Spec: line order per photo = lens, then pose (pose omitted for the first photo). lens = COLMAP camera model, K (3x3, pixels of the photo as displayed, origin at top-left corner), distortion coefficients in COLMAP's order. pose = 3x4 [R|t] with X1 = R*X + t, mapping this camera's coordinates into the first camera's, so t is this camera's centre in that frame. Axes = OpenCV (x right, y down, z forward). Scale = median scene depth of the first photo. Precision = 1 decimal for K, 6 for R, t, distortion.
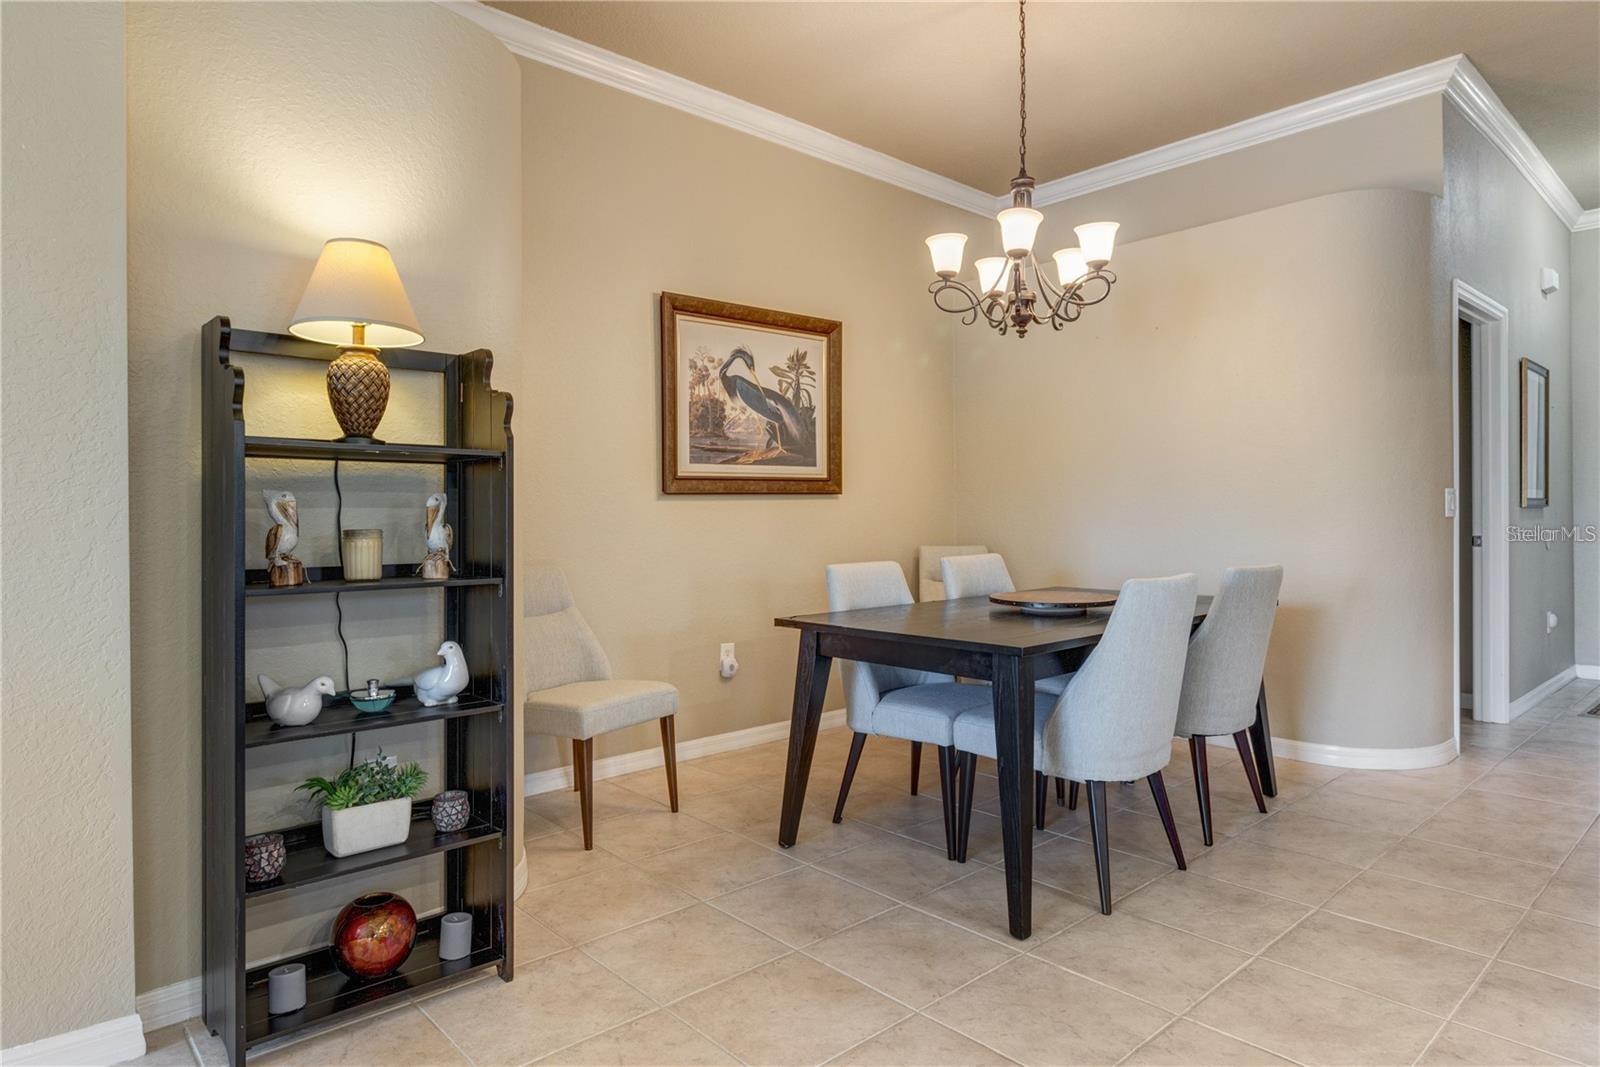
lens RADIAL K [[925.0, 0, 803.2], [0, 925.0, 517.0], [0, 0, 1]] dist [0.000908, -0.002563]
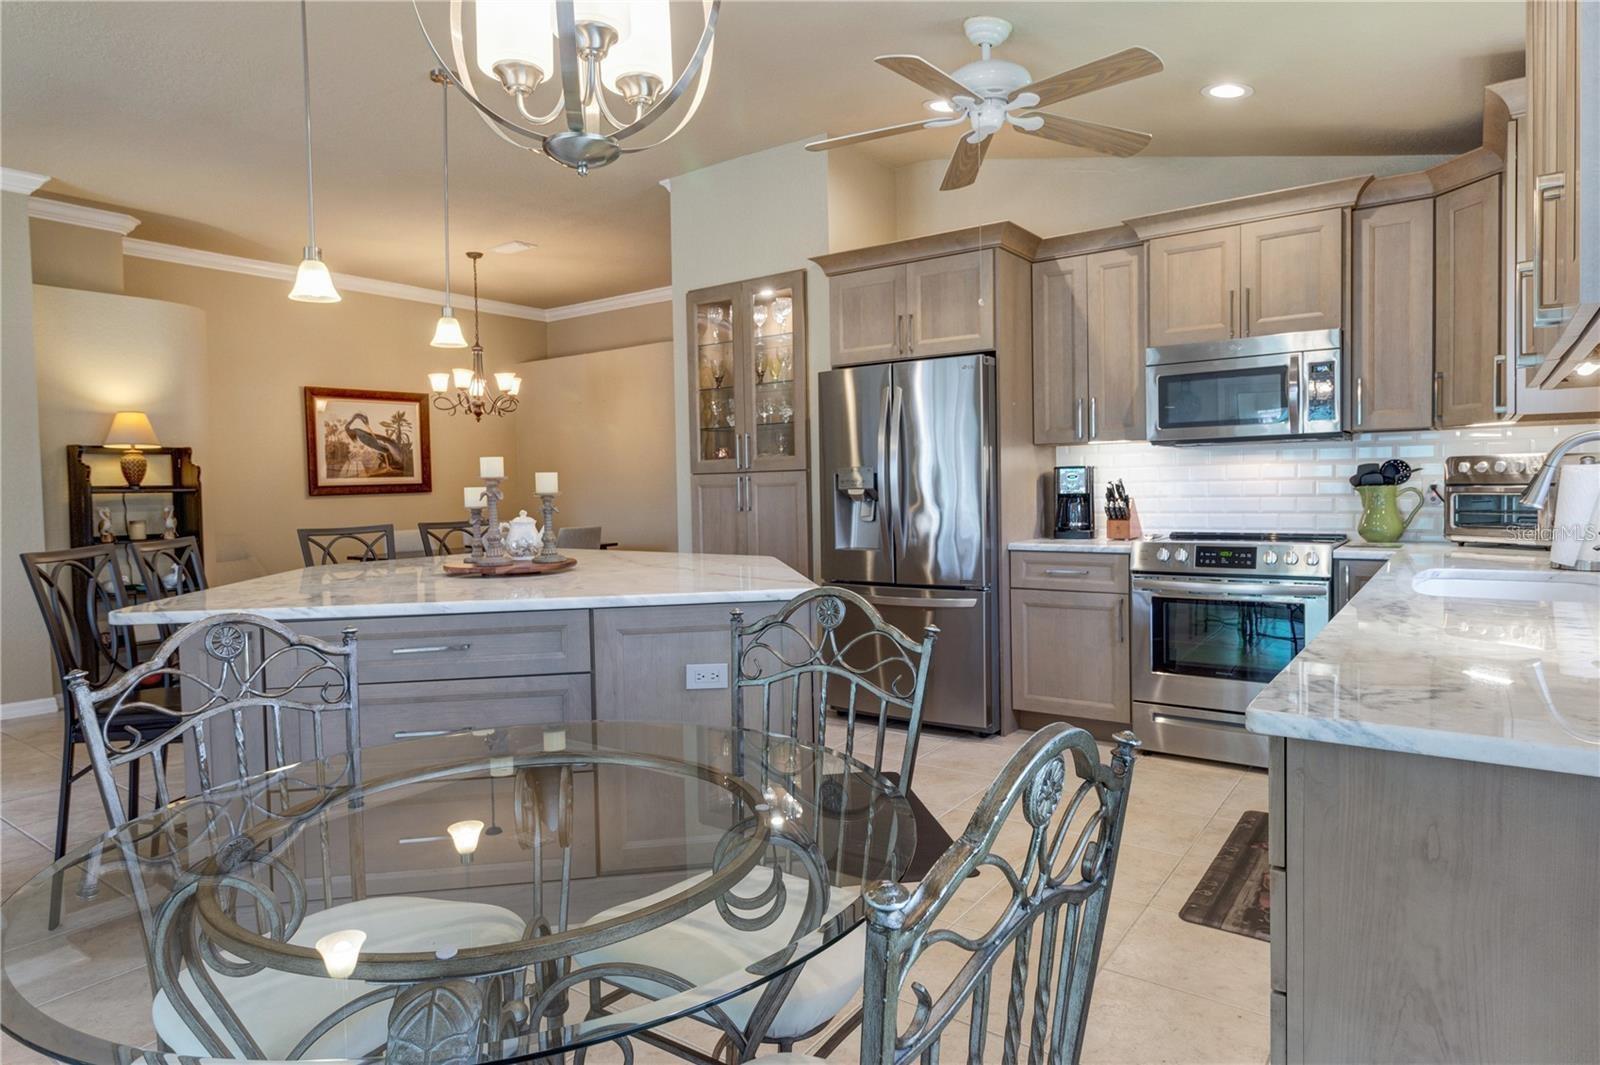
lens RADIAL K [[925.0, 0, 803.2], [0, 925.0, 516.0], [0, 0, 1]] dist [0.000908, -0.002563]
pose [[0.977304, -0.020904, 0.210807, 0.412256], [0.014685, 0.999411, 0.031025, -0.026747], [-0.211332, -0.027225, 0.977035, -0.990606]]
